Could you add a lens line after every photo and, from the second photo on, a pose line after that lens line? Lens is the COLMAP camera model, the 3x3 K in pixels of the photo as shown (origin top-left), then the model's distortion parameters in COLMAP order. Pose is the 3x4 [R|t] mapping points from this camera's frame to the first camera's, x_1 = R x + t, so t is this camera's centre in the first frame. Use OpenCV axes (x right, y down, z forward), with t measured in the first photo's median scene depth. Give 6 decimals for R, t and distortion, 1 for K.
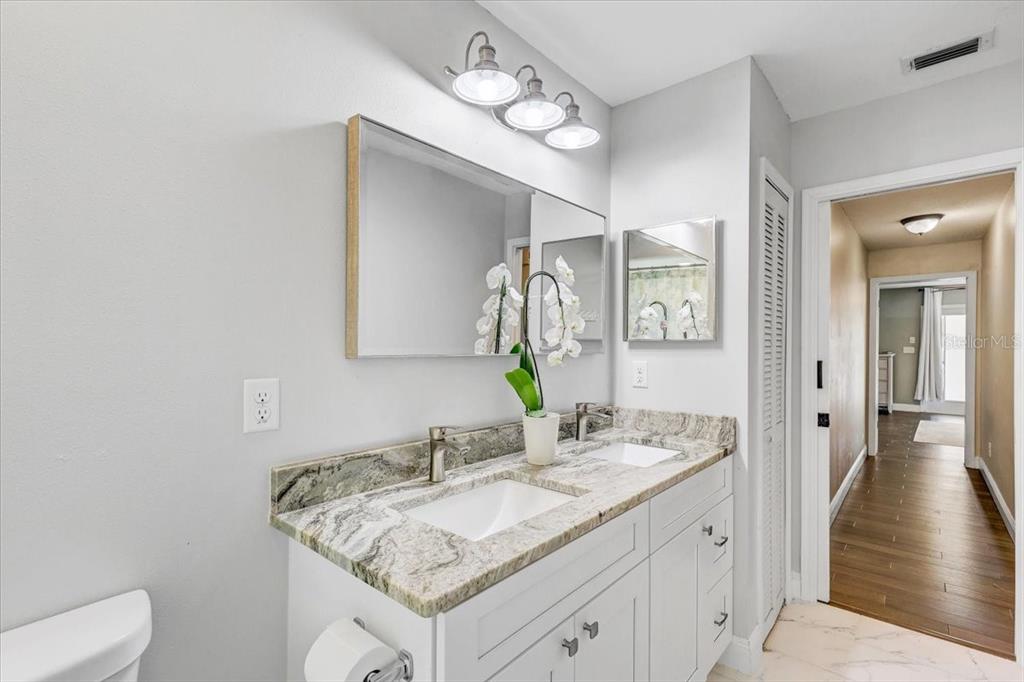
lens RADIAL K [[471.7, 0, 512.0], [0, 471.7, 341.0], [0, 0, 1]] dist [0.000445, -0.000040]
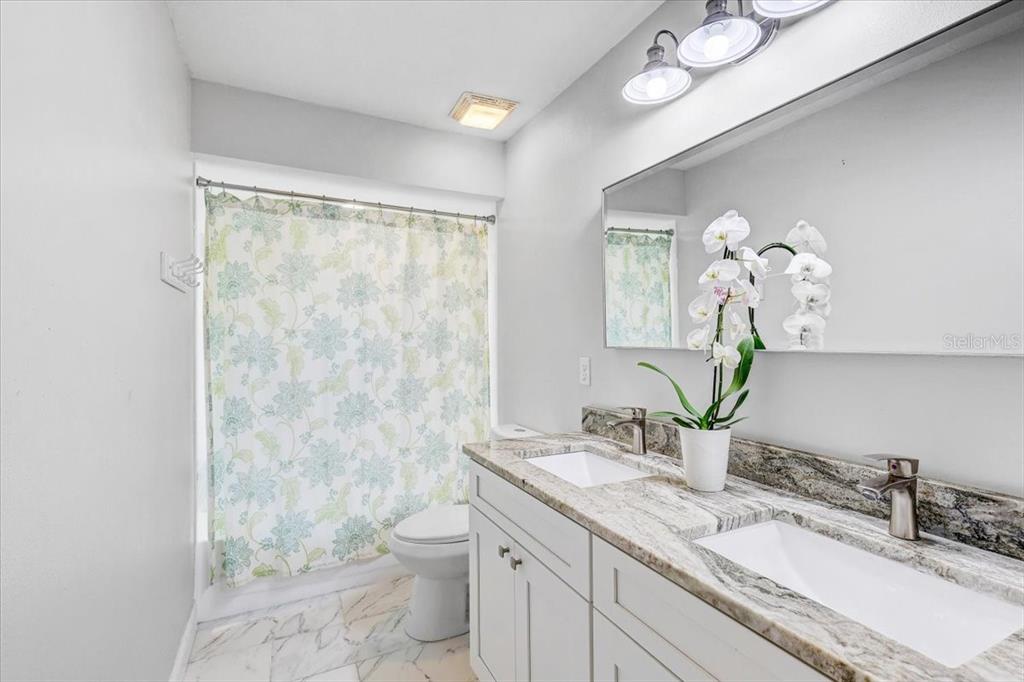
lens RADIAL K [[471.7, 0, 512.0], [0, 471.7, 341.0], [0, 0, 1]] dist [0.000445, -0.000040]
pose [[-0.376856, 0.004120, -0.926263, 1.188445], [0.010034, 0.999950, 0.000365, 0.012033], [0.926218, -0.009156, -0.376878, 1.301631]]
